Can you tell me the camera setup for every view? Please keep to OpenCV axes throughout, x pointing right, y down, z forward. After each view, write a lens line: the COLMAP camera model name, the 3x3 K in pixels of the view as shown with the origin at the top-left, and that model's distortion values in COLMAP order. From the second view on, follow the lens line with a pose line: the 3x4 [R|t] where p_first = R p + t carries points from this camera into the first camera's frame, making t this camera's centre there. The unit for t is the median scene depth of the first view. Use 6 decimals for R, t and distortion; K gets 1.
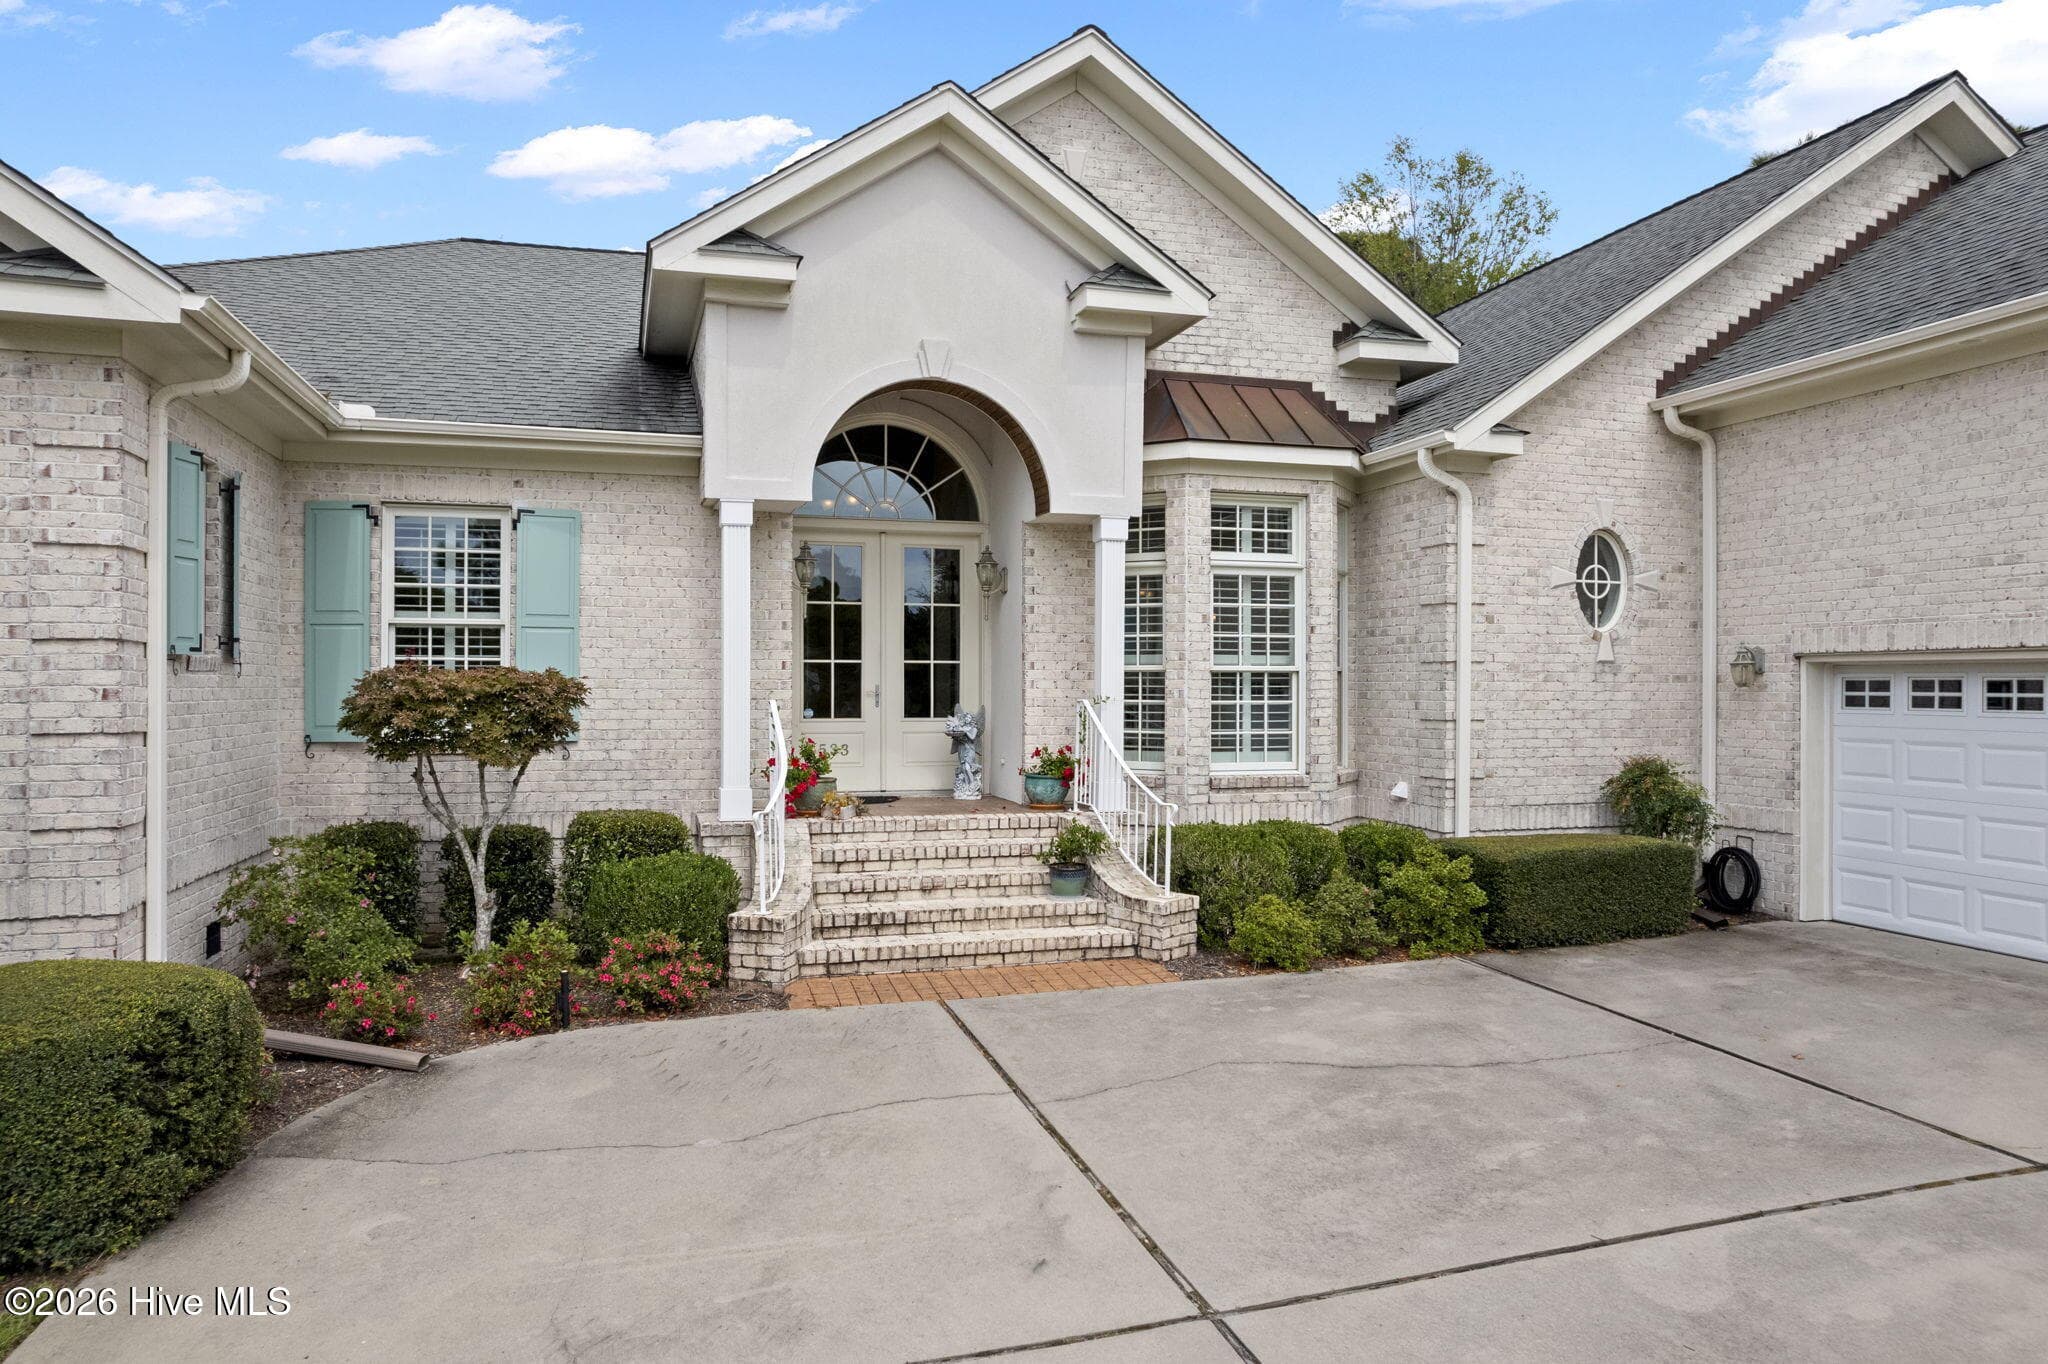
lens RADIAL K [[1357.9, 0, 1024.0], [0, 1357.9, 682.0], [0, 0, 1]] dist [-0.071042, 0.056019]
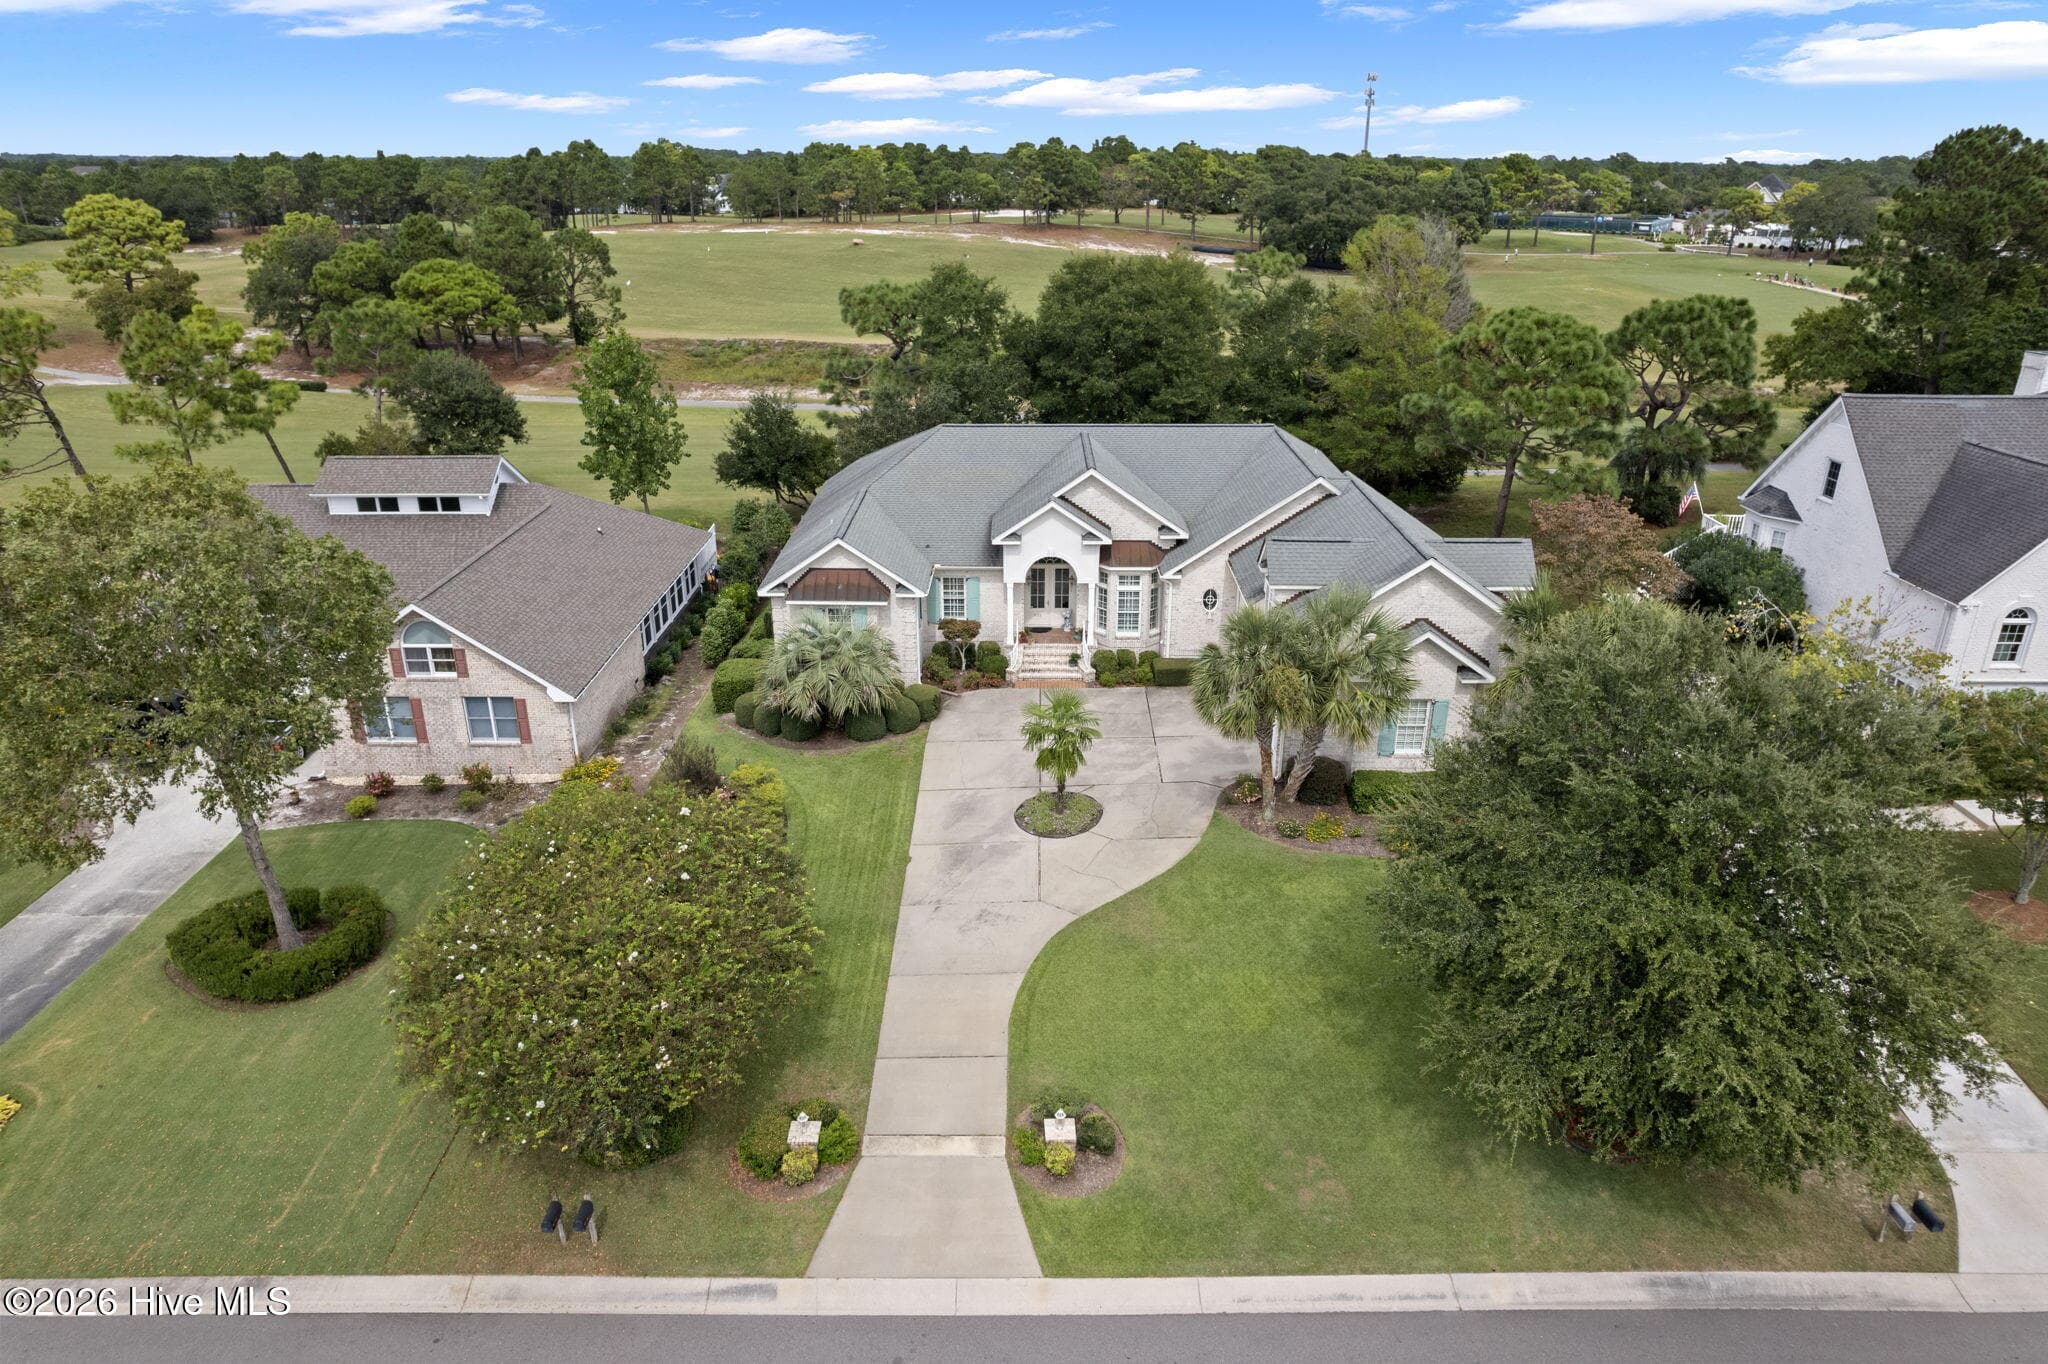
lens RADIAL K [[1300.9, 0, 1035.6], [0, 1300.9, 696.0], [0, 0, 1]] dist [-0.079694, 0.066448]
pose [[0.960593, 0.109360, -0.255541, 0.998437], [-0.002344, 0.922504, 0.385980, -1.397337], [0.277949, -0.370170, 0.886408, -2.929894]]
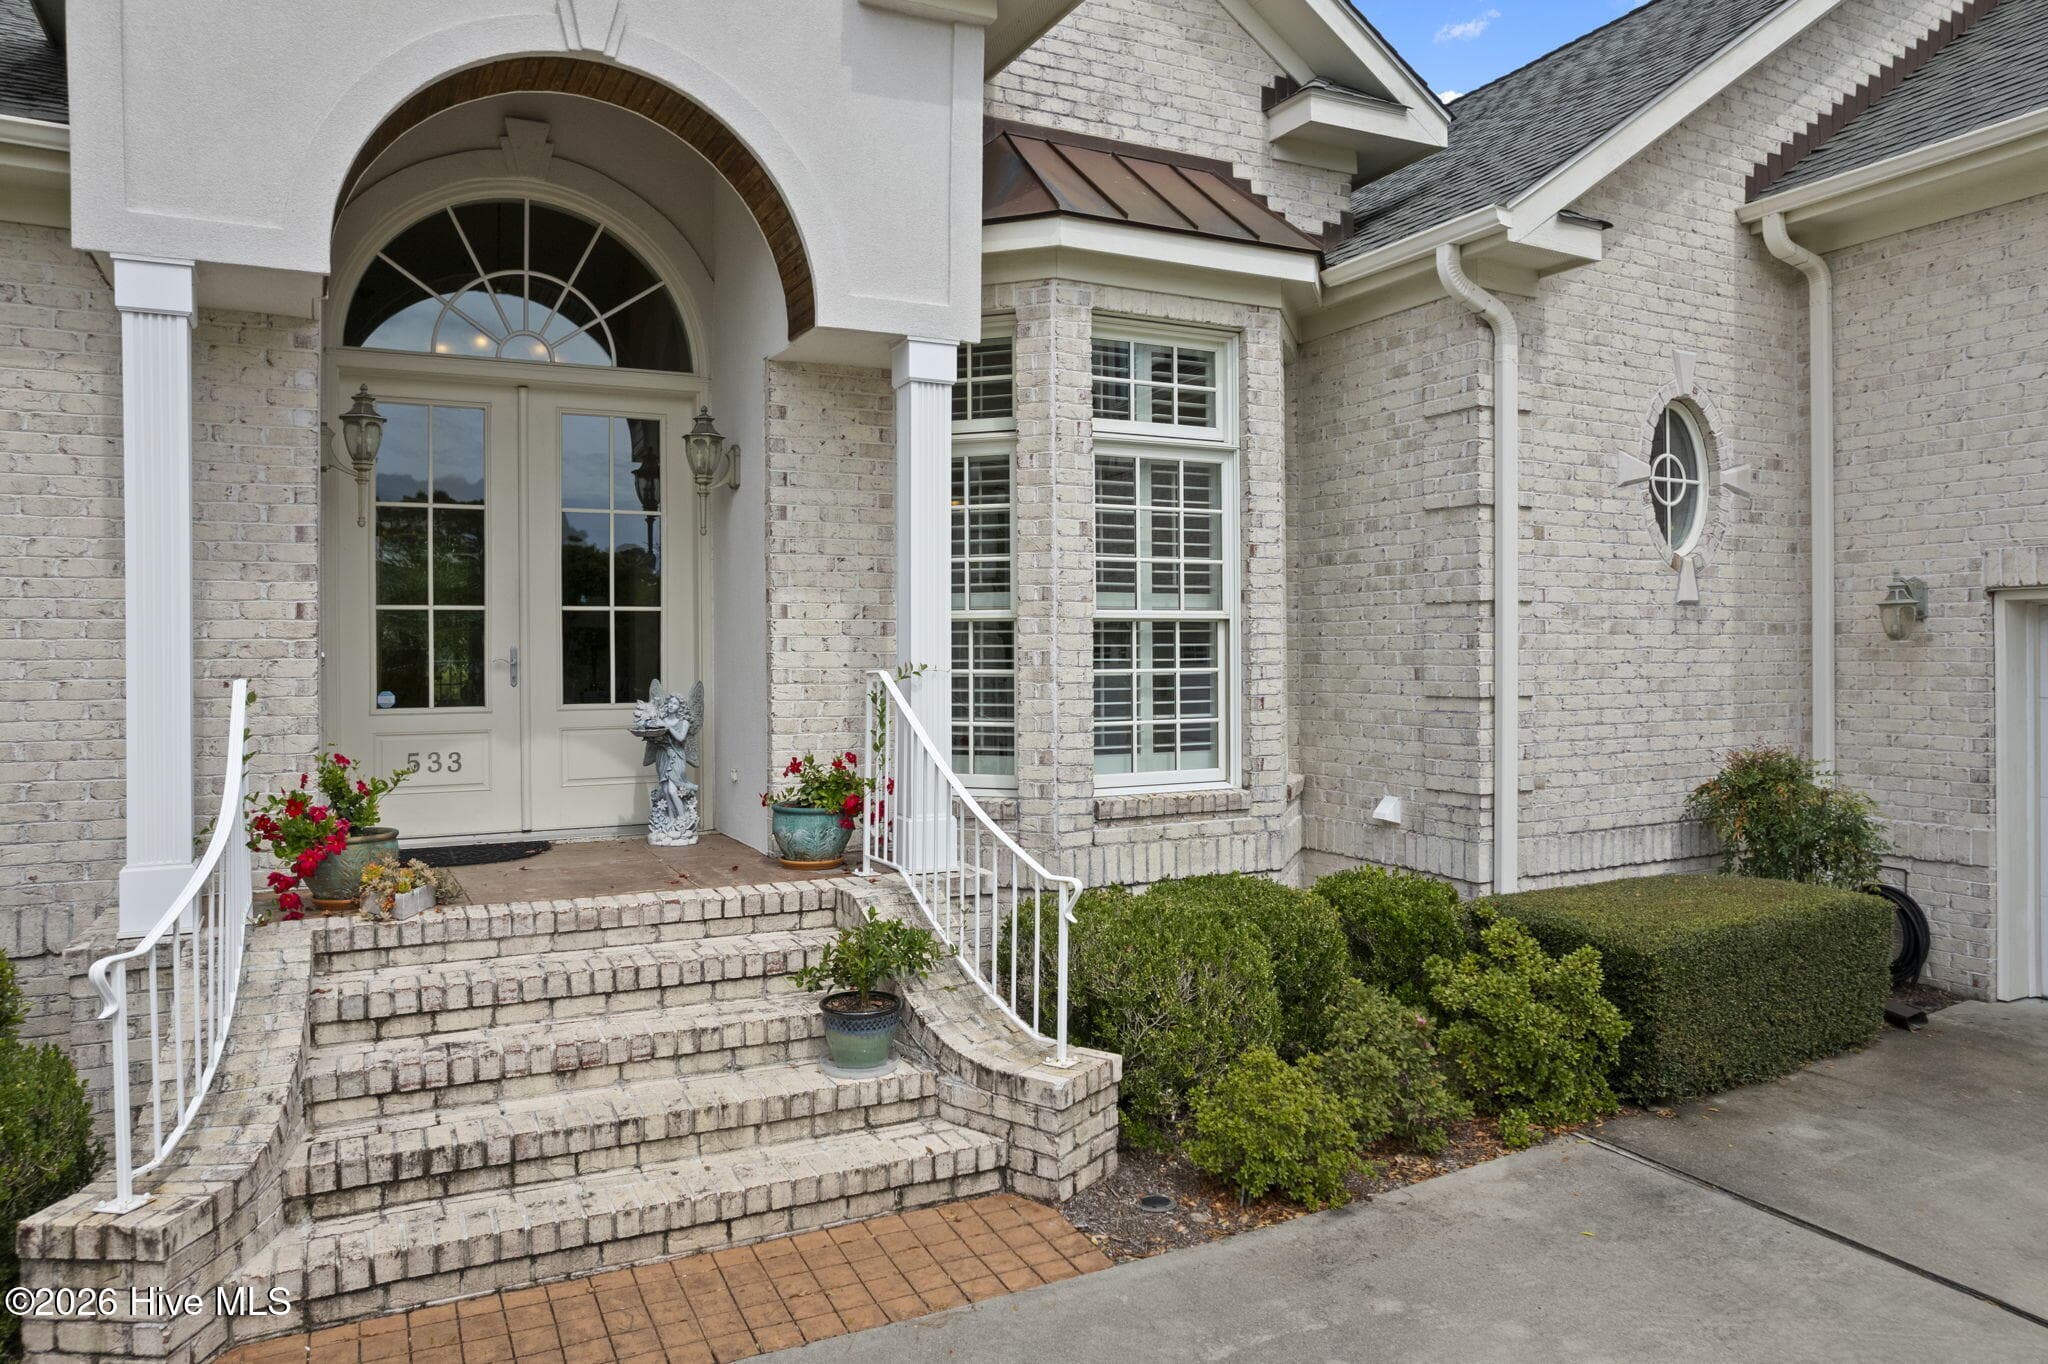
lens RADIAL K [[1363.6, 0, 1027.3], [0, 1363.6, 654.3], [0, 0, 1]] dist [-0.071453, 0.056367]
pose [[0.983436, -0.008932, 0.181035, 0.003020], [0.008072, 0.999952, 0.005486, 0.003730], [-0.181075, -0.003933, 0.983461, 0.429379]]
